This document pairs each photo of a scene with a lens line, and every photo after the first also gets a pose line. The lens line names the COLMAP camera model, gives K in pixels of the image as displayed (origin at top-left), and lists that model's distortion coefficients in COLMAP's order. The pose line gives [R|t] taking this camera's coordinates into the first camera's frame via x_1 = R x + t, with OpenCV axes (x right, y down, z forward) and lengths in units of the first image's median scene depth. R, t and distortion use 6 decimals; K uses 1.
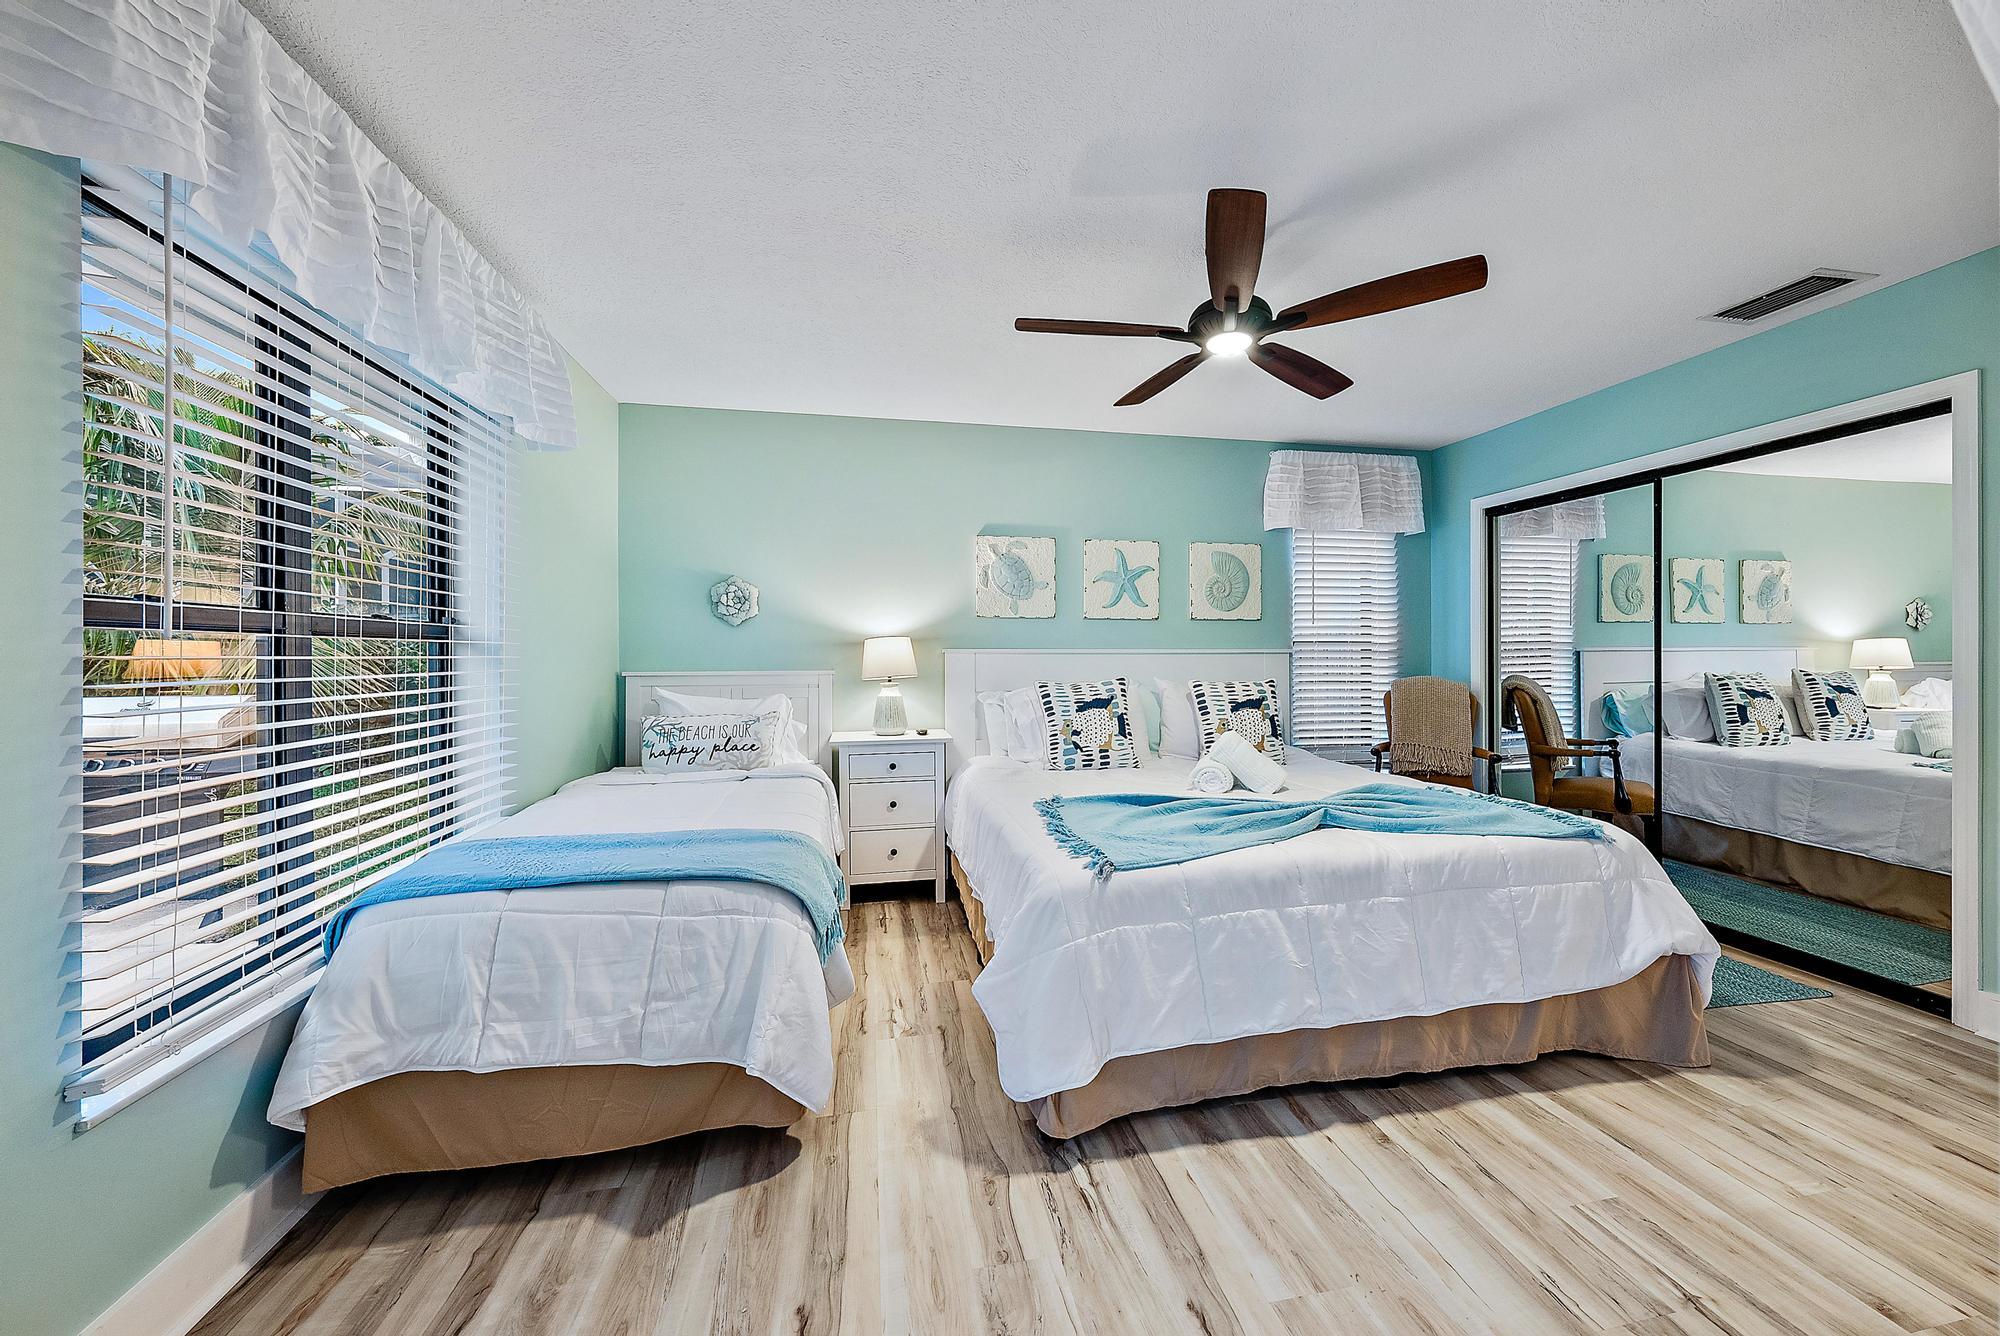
lens RADIAL K [[732.7, 0, 997.4], [0, 732.7, 655.9], [0, 0, 1]] dist [-0.002417, -0.000353]
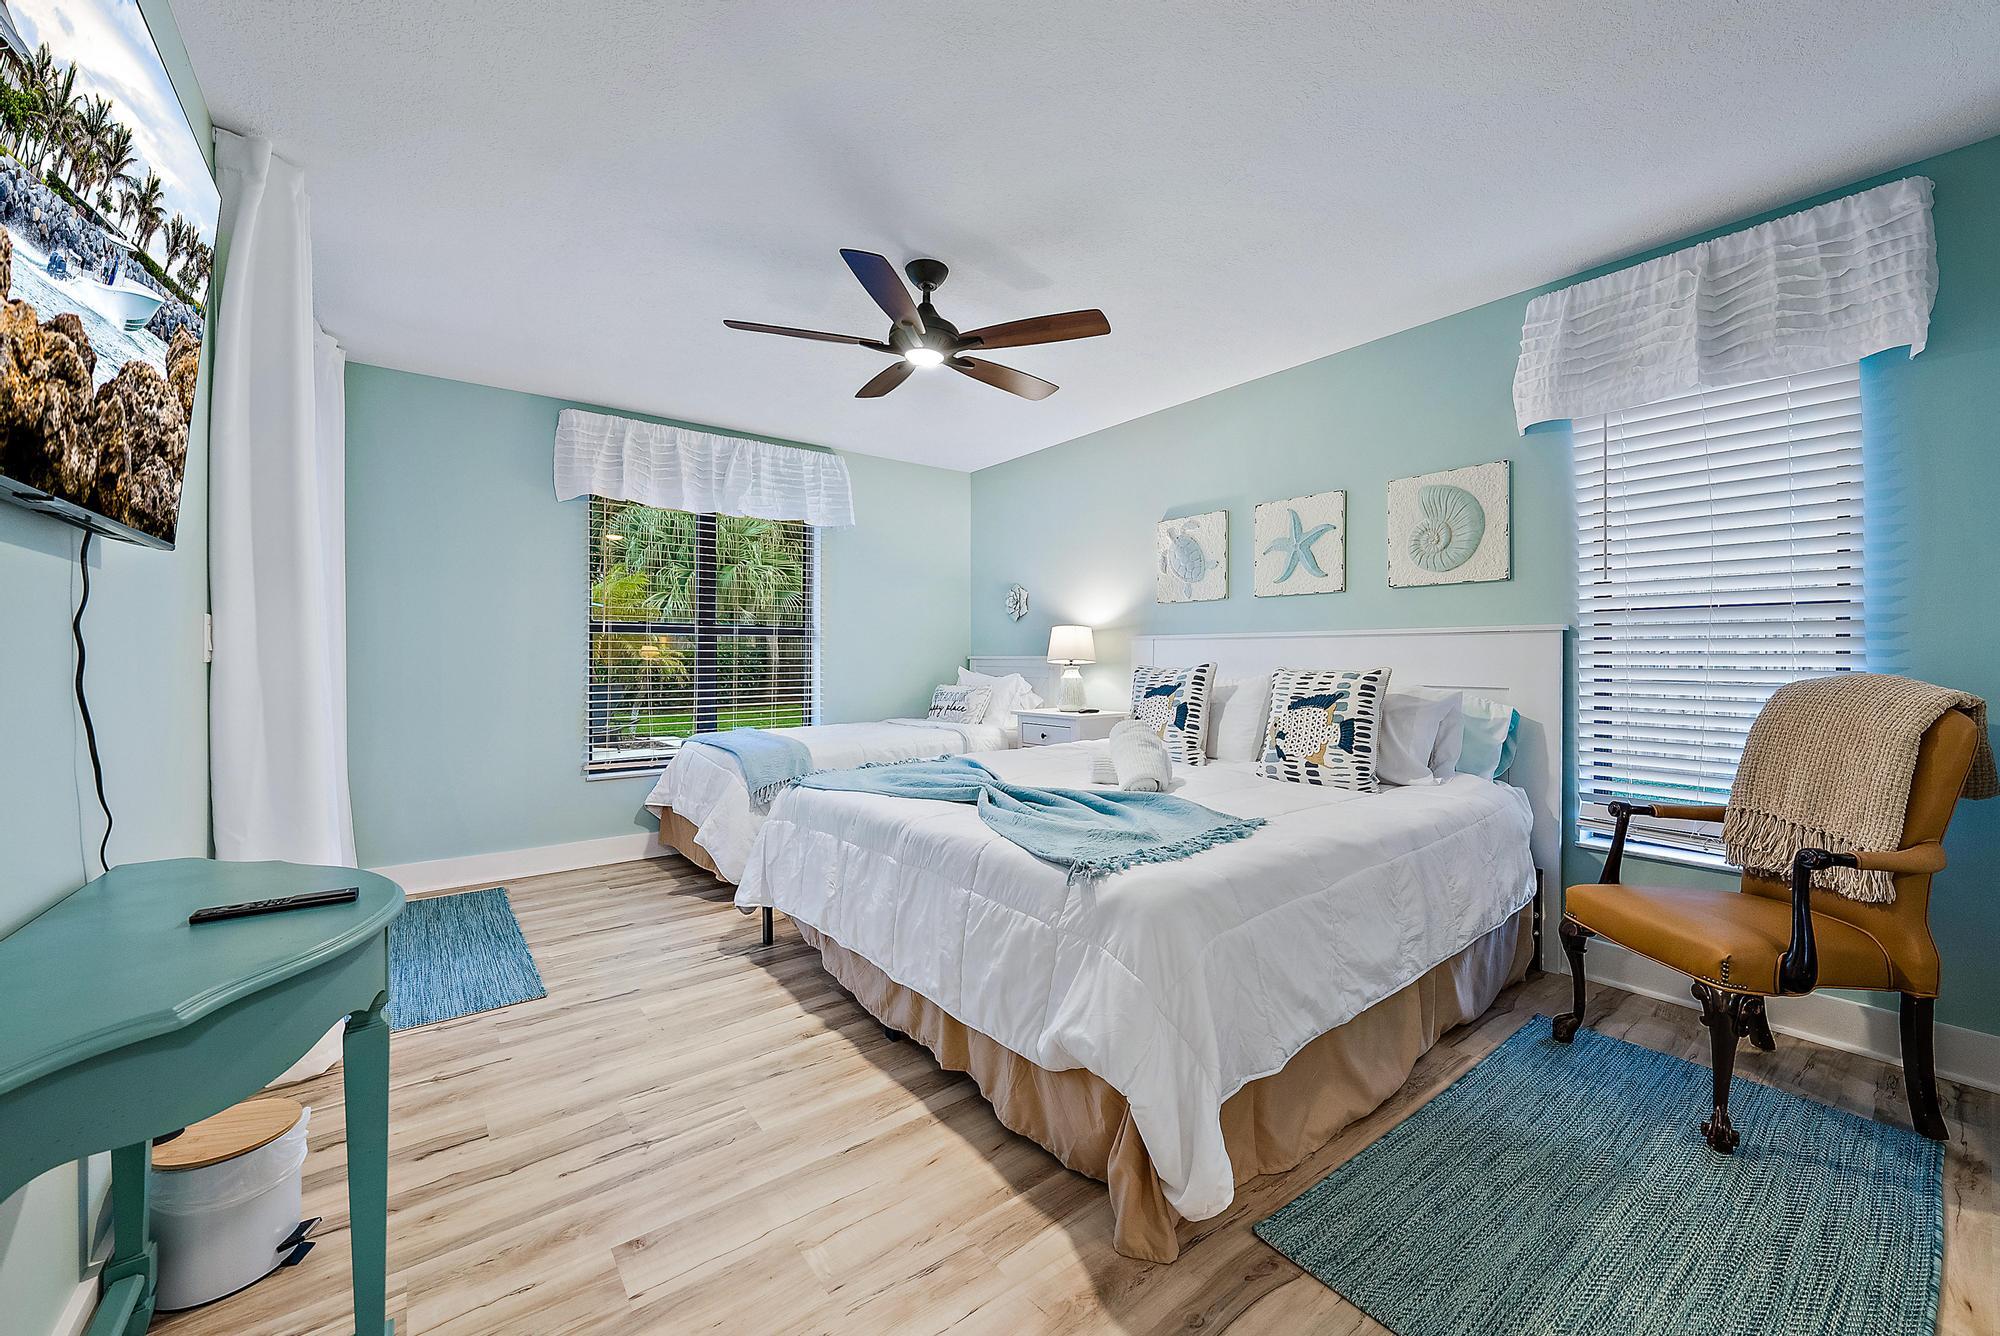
lens RADIAL K [[779.9, 0, 992.1], [0, 779.9, 661.7], [0, 0, 1]] dist [-0.002395, -0.000061]
pose [[0.432762, 0.006713, -0.901483, 0.912233], [-0.004536, 0.999976, 0.005269, 0.023668], [0.901497, 0.001809, 0.432782, 0.366723]]
